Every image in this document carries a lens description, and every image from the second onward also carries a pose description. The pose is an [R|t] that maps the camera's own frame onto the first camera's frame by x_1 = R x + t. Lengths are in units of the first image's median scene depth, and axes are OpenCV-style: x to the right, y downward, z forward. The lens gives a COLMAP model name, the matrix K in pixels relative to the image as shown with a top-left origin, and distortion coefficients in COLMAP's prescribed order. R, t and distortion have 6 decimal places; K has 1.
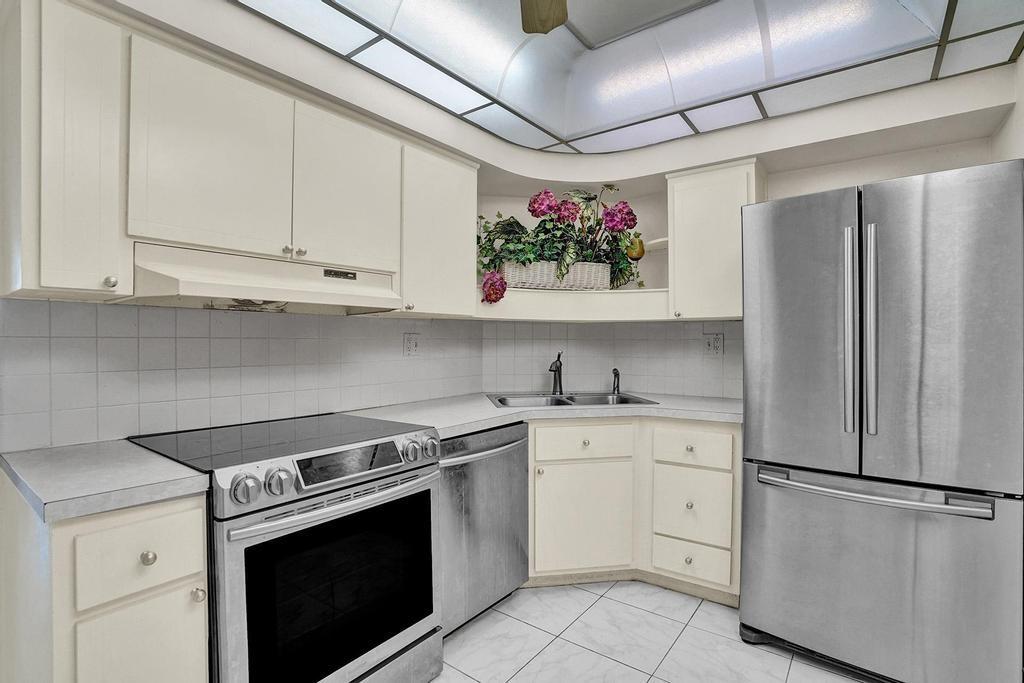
lens RADIAL K [[486.8, 0, 504.4], [0, 486.8, 342.7], [0, 0, 1]] dist [-0.059487, 0.019729]
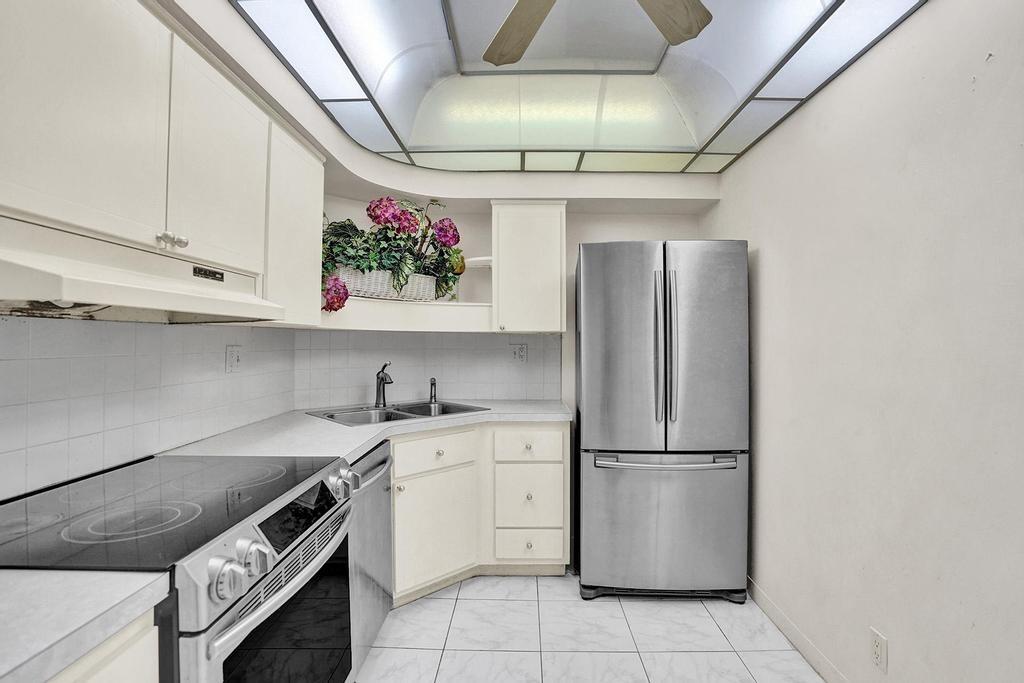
lens RADIAL K [[486.8, 0, 511.2], [0, 486.8, 338.4], [0, 0, 1]] dist [-0.059487, 0.019729]
pose [[0.810234, 0.005284, 0.586083, -0.310663], [0.001713, 0.999934, -0.011383, -0.023654], [-0.586104, 0.010227, 0.810171, 0.083814]]
